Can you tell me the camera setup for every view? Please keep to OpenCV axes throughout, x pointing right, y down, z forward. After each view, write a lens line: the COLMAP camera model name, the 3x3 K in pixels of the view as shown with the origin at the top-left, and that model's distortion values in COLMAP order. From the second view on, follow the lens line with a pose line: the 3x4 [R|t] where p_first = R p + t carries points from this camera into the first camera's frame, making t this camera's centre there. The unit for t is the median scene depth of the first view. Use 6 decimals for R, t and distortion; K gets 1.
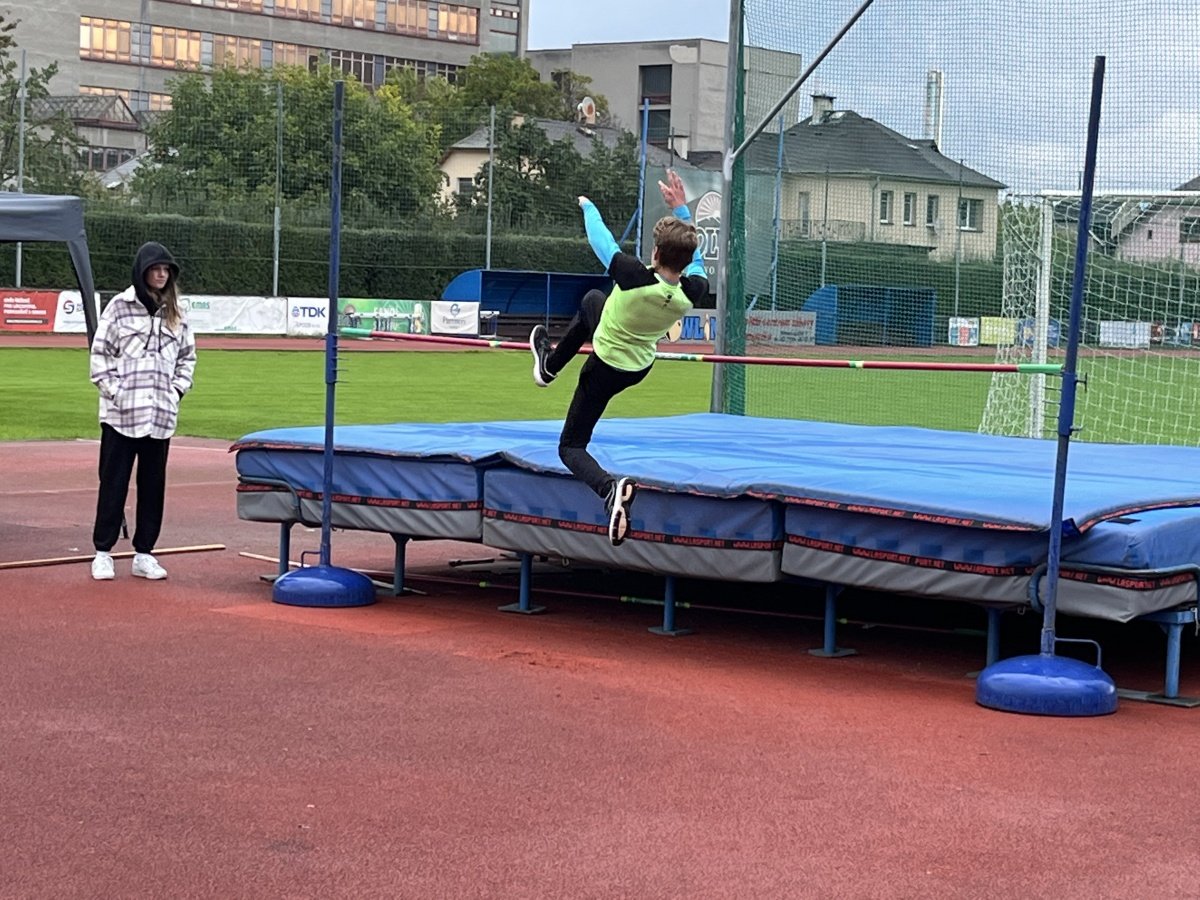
lens RADIAL K [[2683.9, 0, 600.0], [0, 2683.9, 450.0], [0, 0, 1]] dist [-0.071019, 0.687321]
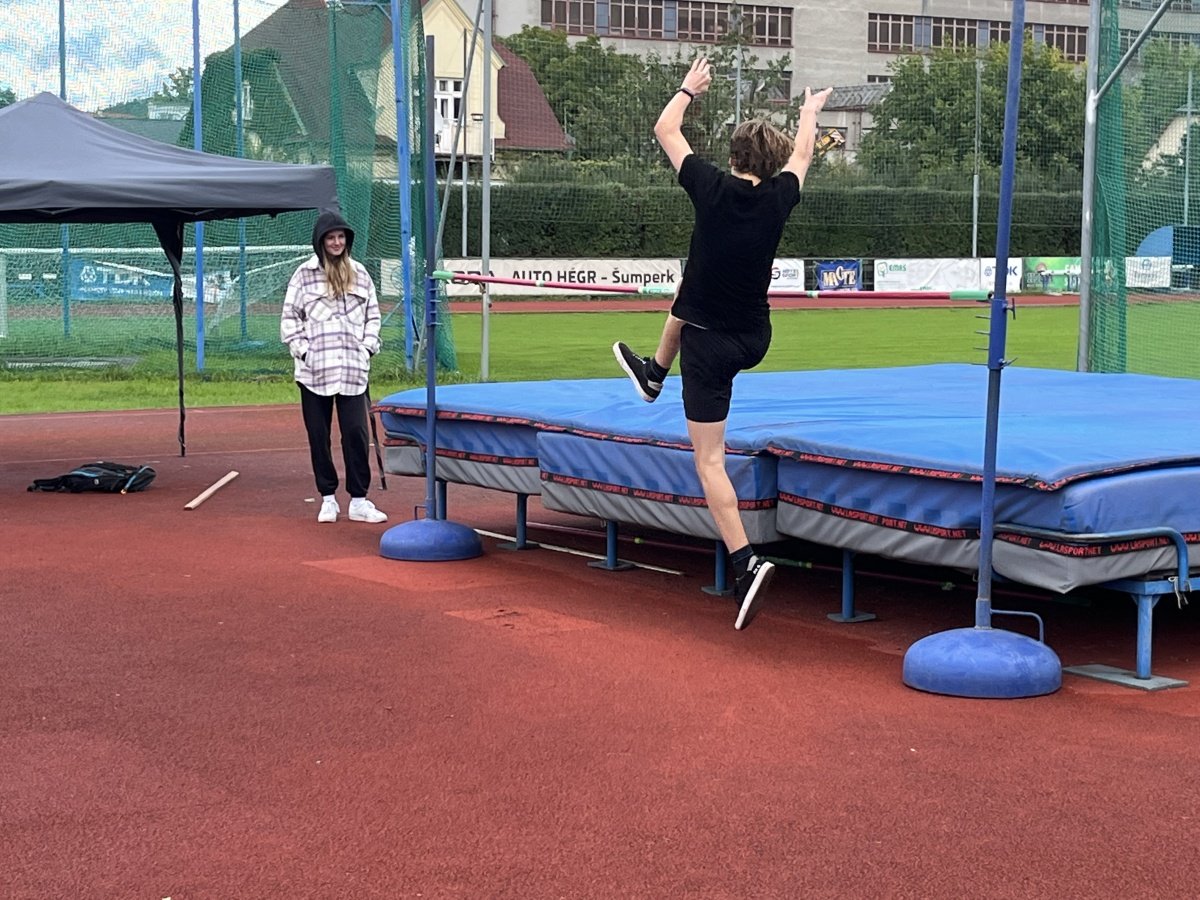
lens RADIAL K [[2375.3, 0, 600.0], [0, 2375.3, 450.0], [0, 0, 1]] dist [0.047330, -0.047395]
pose [[0.937290, -0.005325, -0.348510, 0.252098], [0.012787, 0.999736, 0.019114, 0.000022], [0.348316, -0.022372, 0.937110, 0.162873]]
